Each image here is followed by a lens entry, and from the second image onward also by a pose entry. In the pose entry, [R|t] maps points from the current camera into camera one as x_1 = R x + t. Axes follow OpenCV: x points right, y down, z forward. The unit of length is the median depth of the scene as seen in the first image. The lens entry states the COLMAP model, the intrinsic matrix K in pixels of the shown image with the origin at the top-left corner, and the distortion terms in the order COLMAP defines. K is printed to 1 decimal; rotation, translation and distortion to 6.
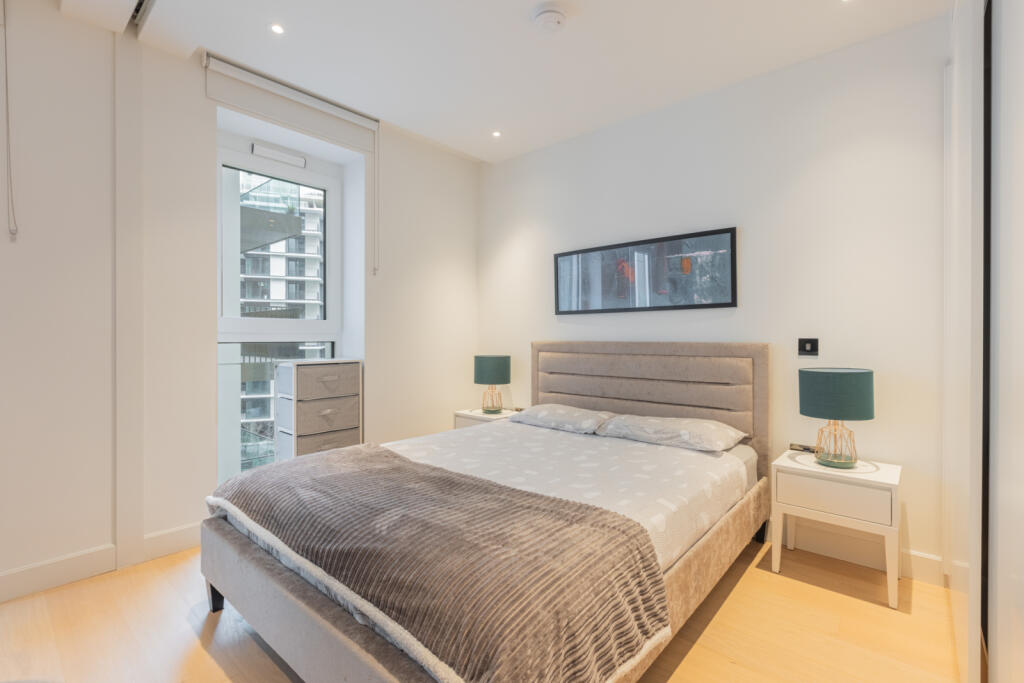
lens RADIAL K [[458.9, 0, 507.2], [0, 458.9, 338.3], [0, 0, 1]] dist [-0.004611, -0.002414]
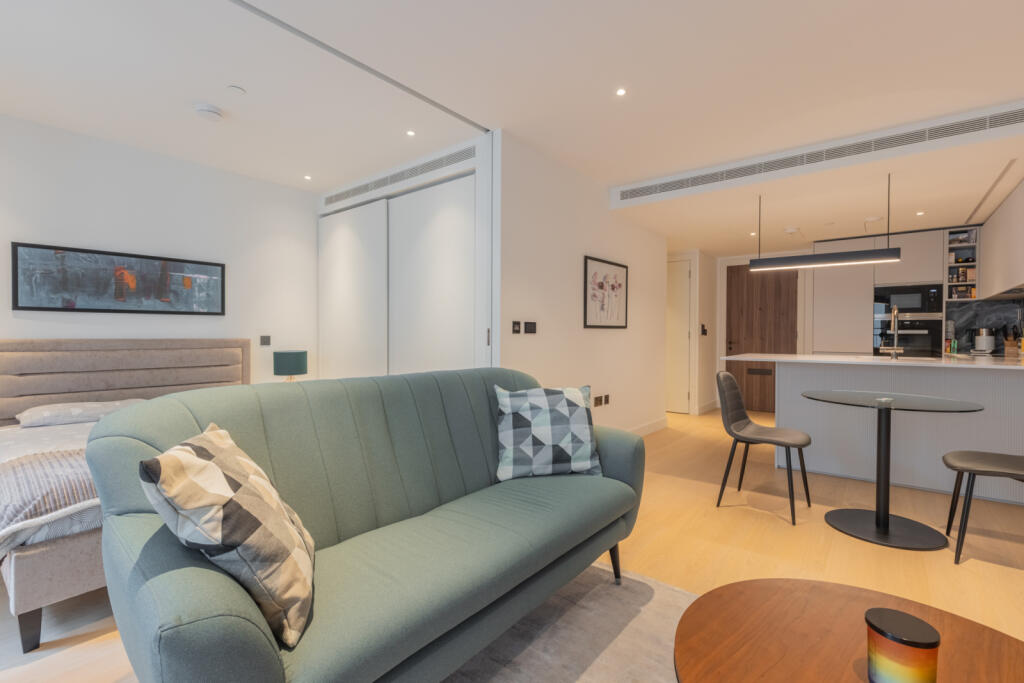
lens RADIAL K [[458.9, 0, 504.6], [0, 458.9, 339.2], [0, 0, 1]] dist [-0.004611, -0.002414]
pose [[-0.018724, -0.011103, 0.999763, -1.060054], [-0.000322, 0.999938, 0.011099, -0.005729], [-0.999825, -0.000114, -0.018726, 0.081471]]
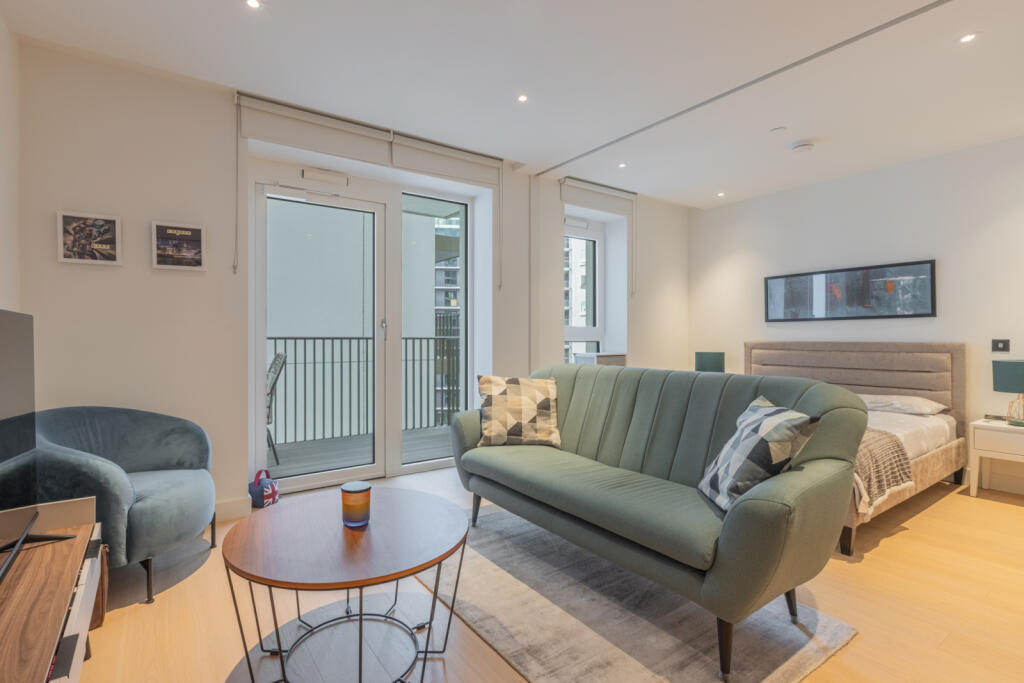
lens RADIAL K [[458.9, 0, 475.4], [0, 458.9, 337.5], [0, 0, 1]] dist [-0.004611, -0.002414]
pose [[0.960861, 0.000931, -0.277030, -0.453957], [-0.002761, 0.999977, -0.006218, 0.006663], [0.277018, 0.006740, 0.960841, -0.705907]]
